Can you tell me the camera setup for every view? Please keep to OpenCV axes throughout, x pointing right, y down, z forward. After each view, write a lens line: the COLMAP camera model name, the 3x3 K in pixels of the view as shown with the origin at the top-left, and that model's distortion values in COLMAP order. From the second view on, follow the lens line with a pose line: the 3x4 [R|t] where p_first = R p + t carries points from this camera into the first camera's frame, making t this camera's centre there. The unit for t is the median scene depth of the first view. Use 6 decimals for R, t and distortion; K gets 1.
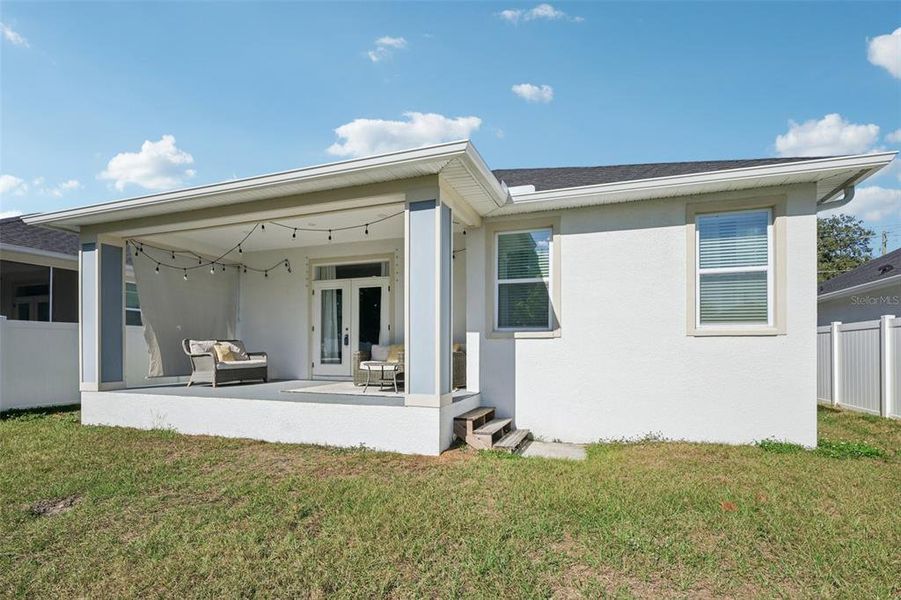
lens RADIAL K [[423.4, 0, 453.1], [0, 423.4, 353.0], [0, 0, 1]] dist [-0.012195, -0.000146]
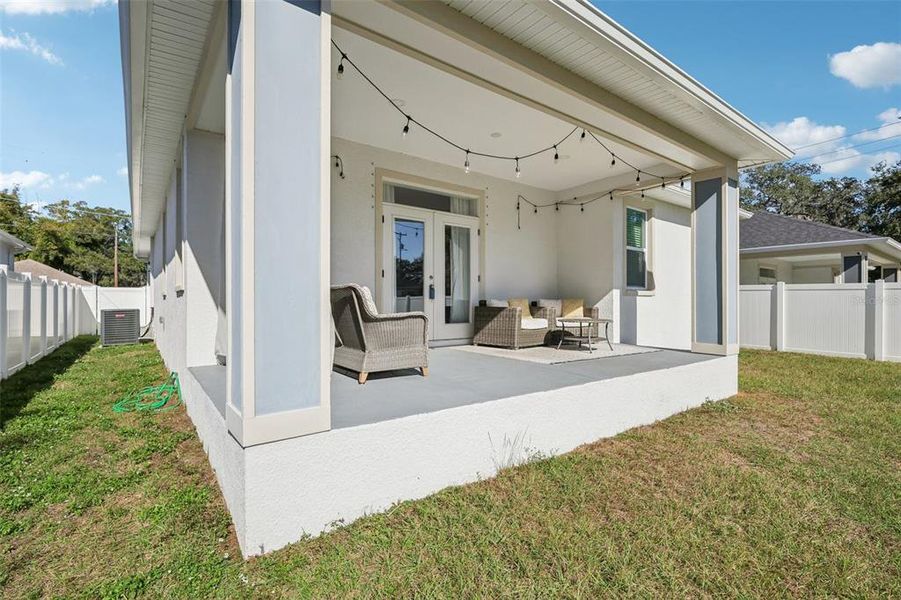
lens RADIAL K [[418.6, 0, 447.6], [0, 418.6, 298.8], [0, 0, 1]] dist [0.000034, 0.000289]
pose [[0.553930, 0.005941, 0.832542, -0.880283], [0.004987, 0.999933, -0.010453, -0.010741], [-0.832548, 0.009942, 0.553863, 0.590380]]
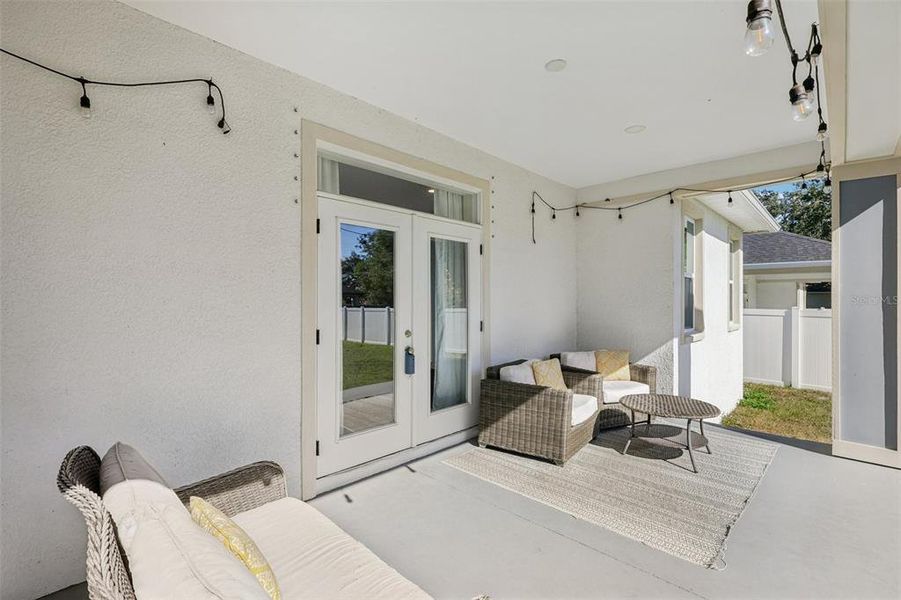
lens RADIAL K [[418.6, 0, 447.6], [0, 418.6, 298.8], [0, 0, 1]] dist [0.000034, 0.000289]
pose [[0.411995, 0.002198, 0.911183, -0.625914], [0.003142, 0.999988, -0.003833, -0.090935], [-0.911181, 0.004442, 0.411983, 0.829694]]
